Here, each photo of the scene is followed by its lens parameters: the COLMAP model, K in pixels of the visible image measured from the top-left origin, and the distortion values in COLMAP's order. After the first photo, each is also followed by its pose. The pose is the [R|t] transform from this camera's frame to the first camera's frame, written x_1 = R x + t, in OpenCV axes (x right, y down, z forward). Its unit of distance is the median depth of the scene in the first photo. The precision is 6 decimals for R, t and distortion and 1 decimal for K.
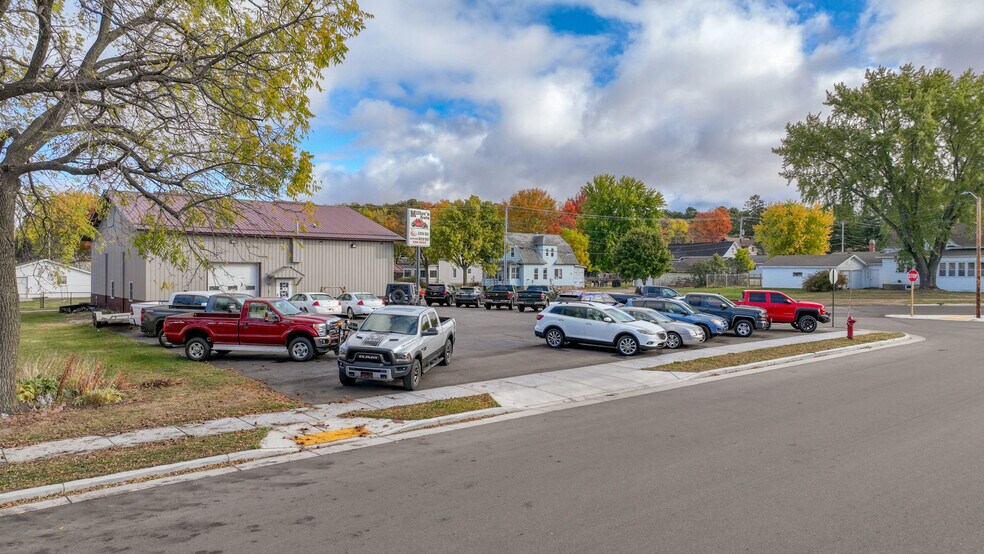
lens RADIAL K [[699.9, 0, 499.5], [0, 699.9, 273.9], [0, 0, 1]] dist [0.004319, 0.002025]
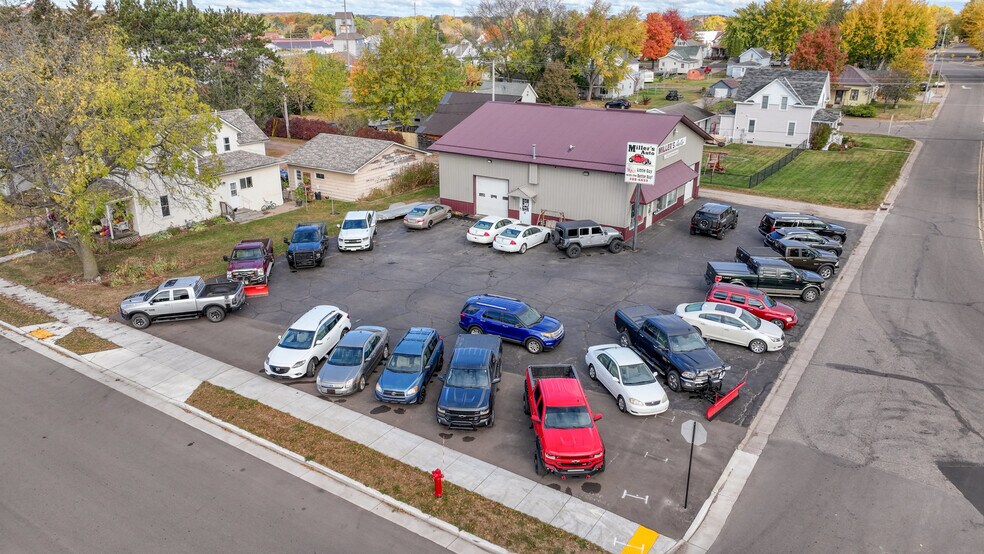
lens RADIAL K [[699.9, 0, 492.2], [0, 699.9, 278.4], [0, 0, 1]] dist [0.004319, 0.002025]
pose [[0.286182, 0.324829, -0.901436, 0.704570], [-0.003887, 0.941169, 0.337913, -0.234488], [0.958167, -0.093201, 0.270608, 0.560758]]
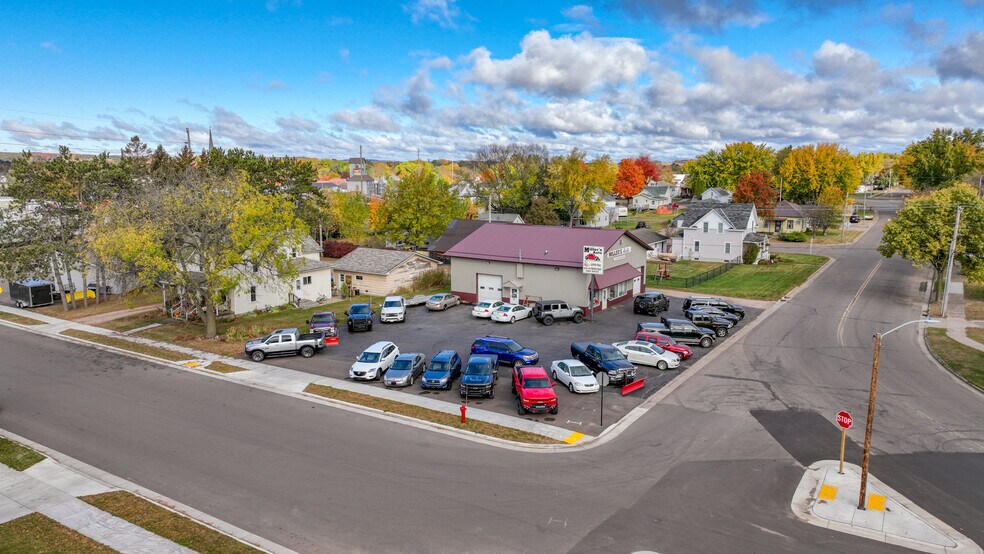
lens RADIAL K [[699.9, 0, 493.7], [0, 699.9, 285.7], [0, 0, 1]] dist [0.004319, 0.002025]
pose [[0.296871, 0.156551, -0.941998, 1.086357], [-0.004390, 0.986683, 0.162594, -0.234039], [0.954908, -0.044134, 0.293605, 0.437422]]
